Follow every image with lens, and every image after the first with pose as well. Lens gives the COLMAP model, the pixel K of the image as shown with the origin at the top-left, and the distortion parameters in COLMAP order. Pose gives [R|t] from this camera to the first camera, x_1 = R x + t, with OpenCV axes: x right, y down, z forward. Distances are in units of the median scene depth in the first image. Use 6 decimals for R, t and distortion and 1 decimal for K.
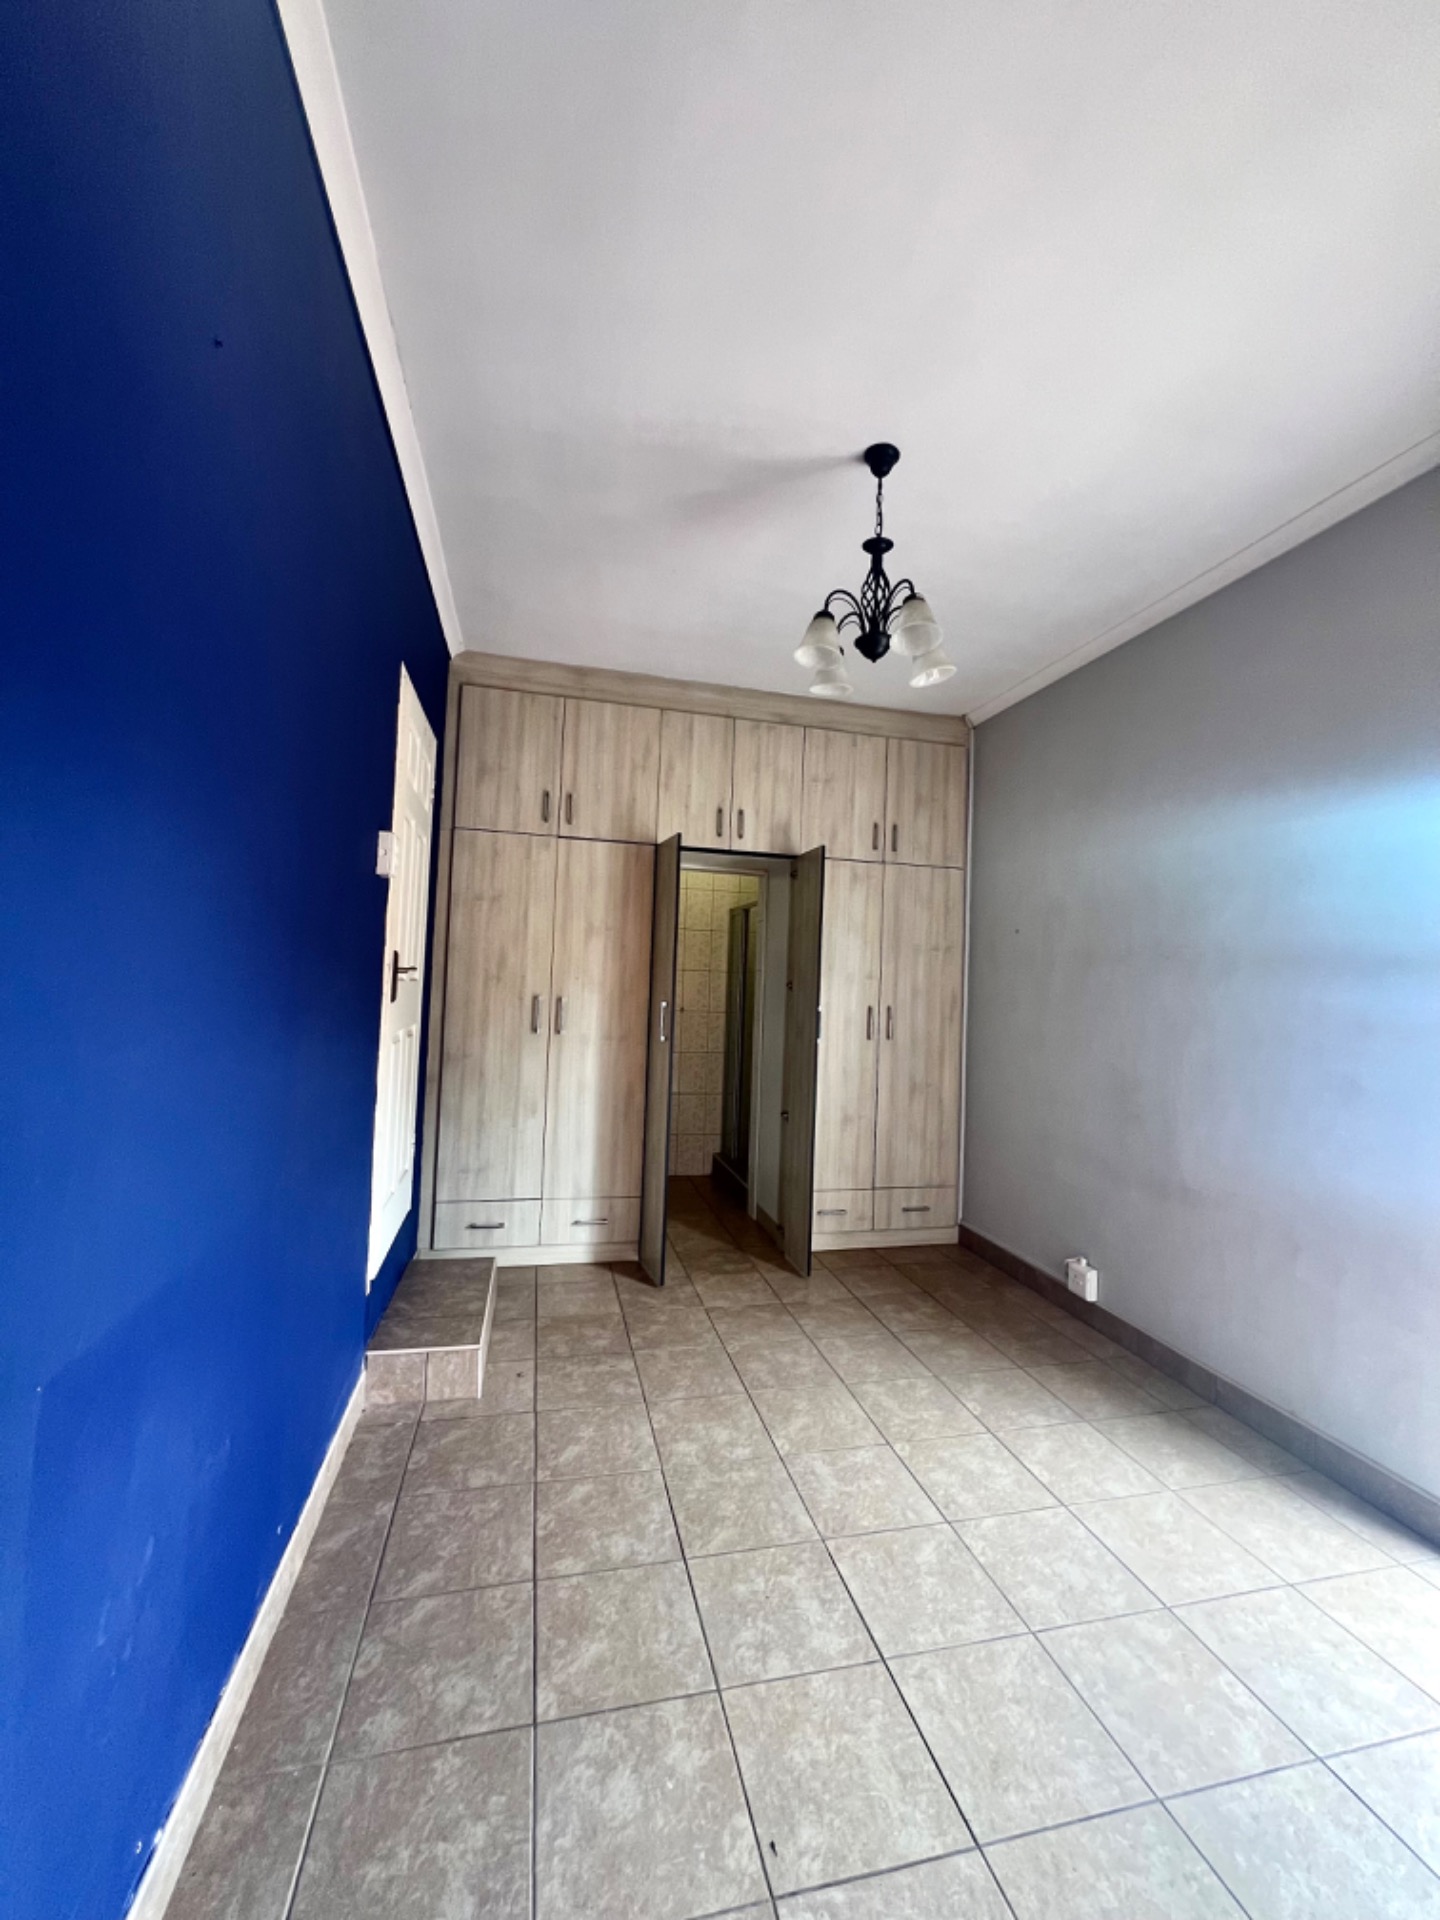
lens RADIAL K [[770.6, 0, 723.0], [0, 770.6, 958.6], [0, 0, 1]] dist [-0.003171, 0.001273]
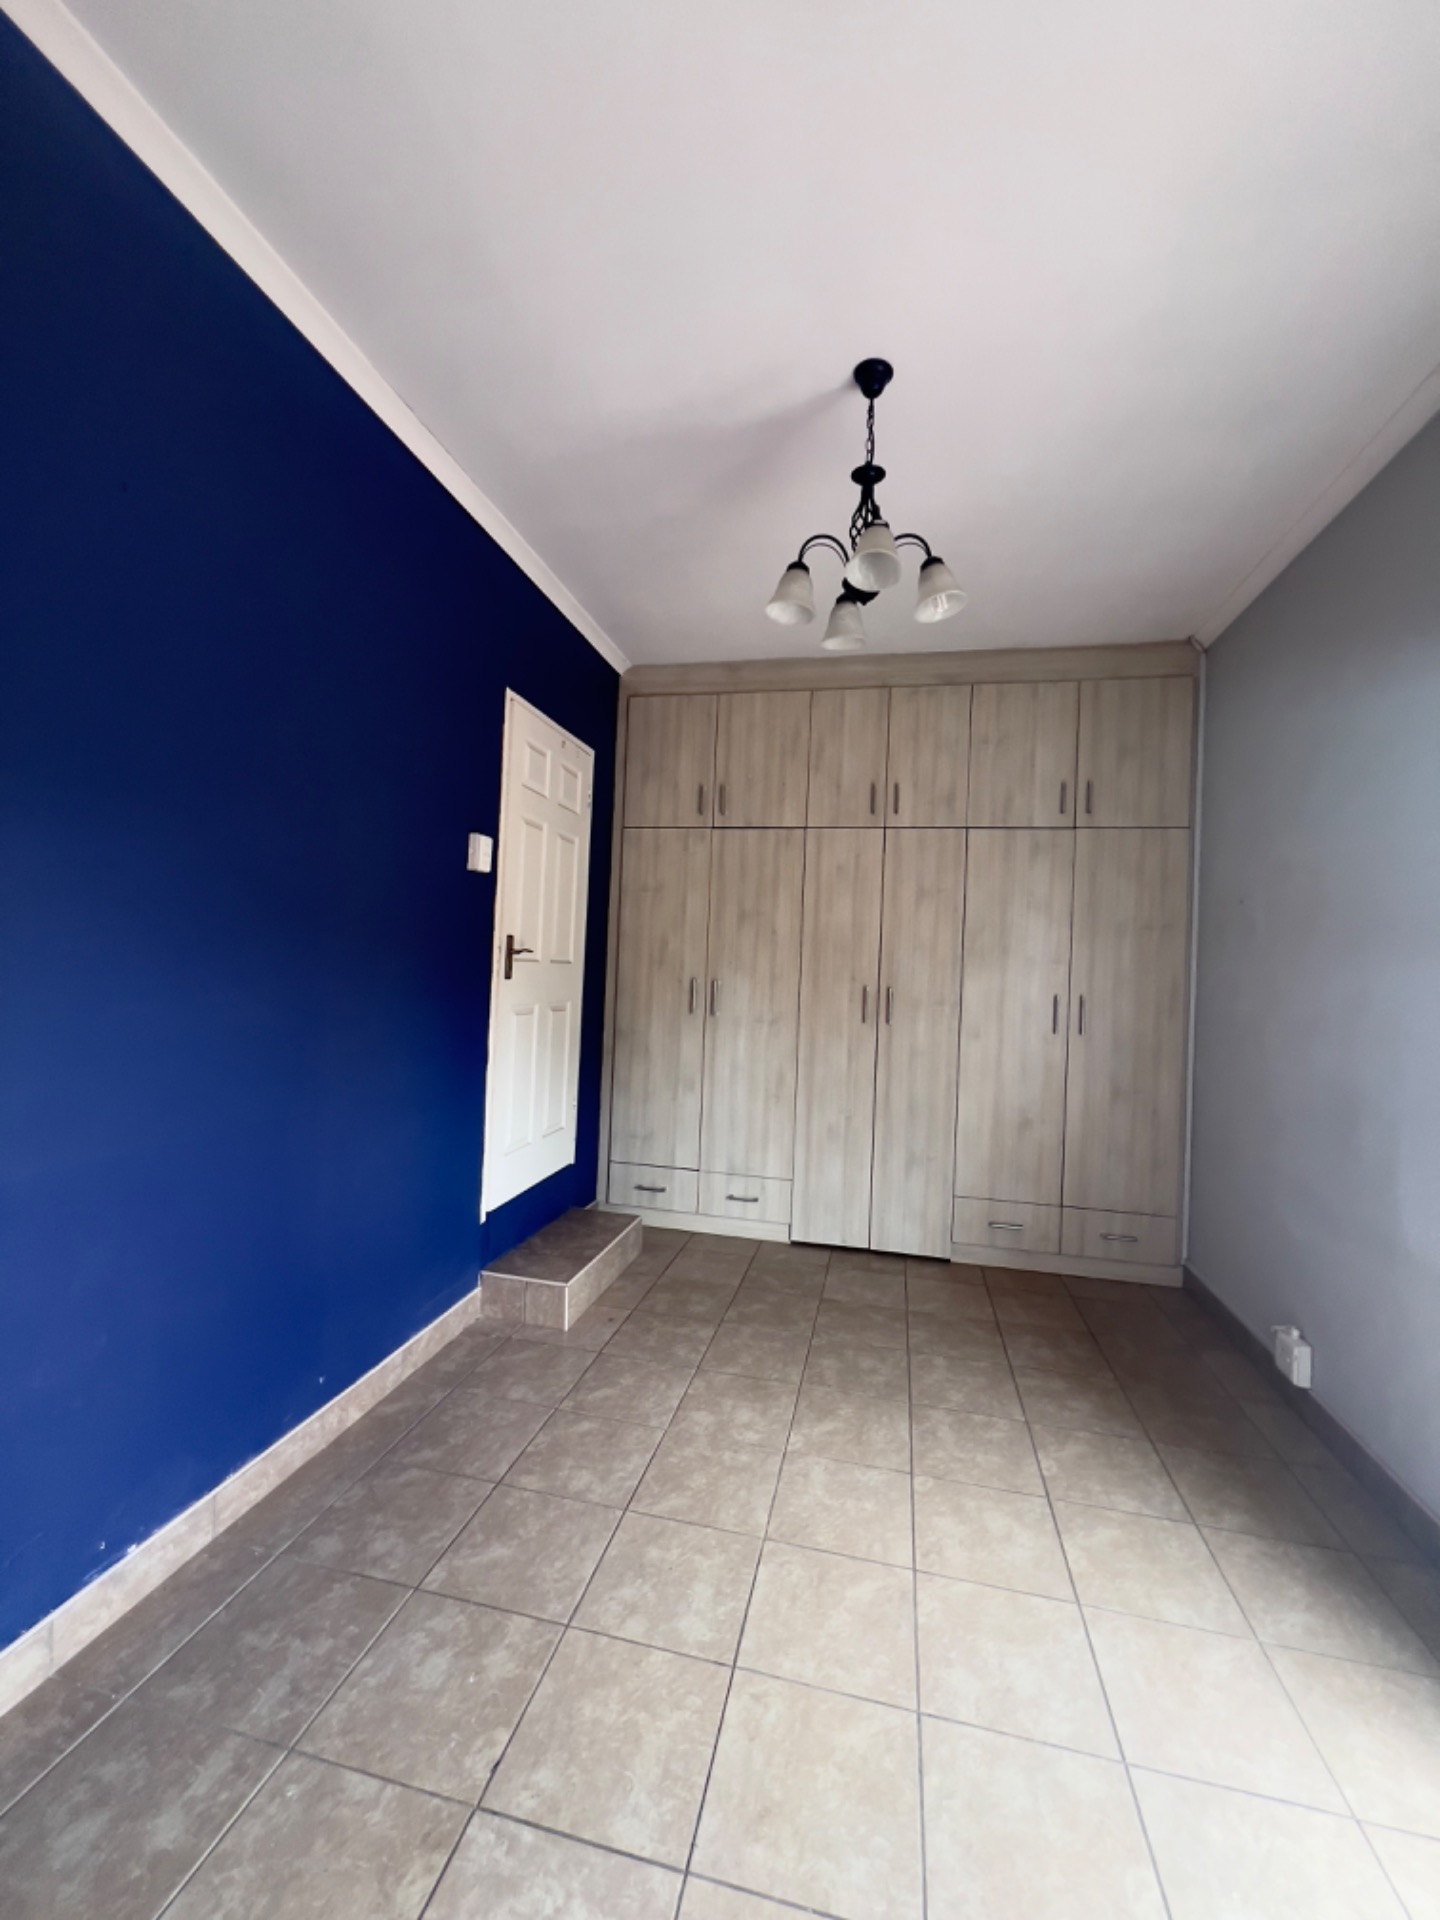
lens RADIAL K [[770.6, 0, 723.6], [0, 770.6, 957.7], [0, 0, 1]] dist [-0.003171, 0.001273]
pose [[0.895744, -0.005480, -0.444537, 0.389282], [0.007569, 0.999967, 0.002925, 0.023637], [0.444507, -0.005985, 0.895756, 0.095984]]
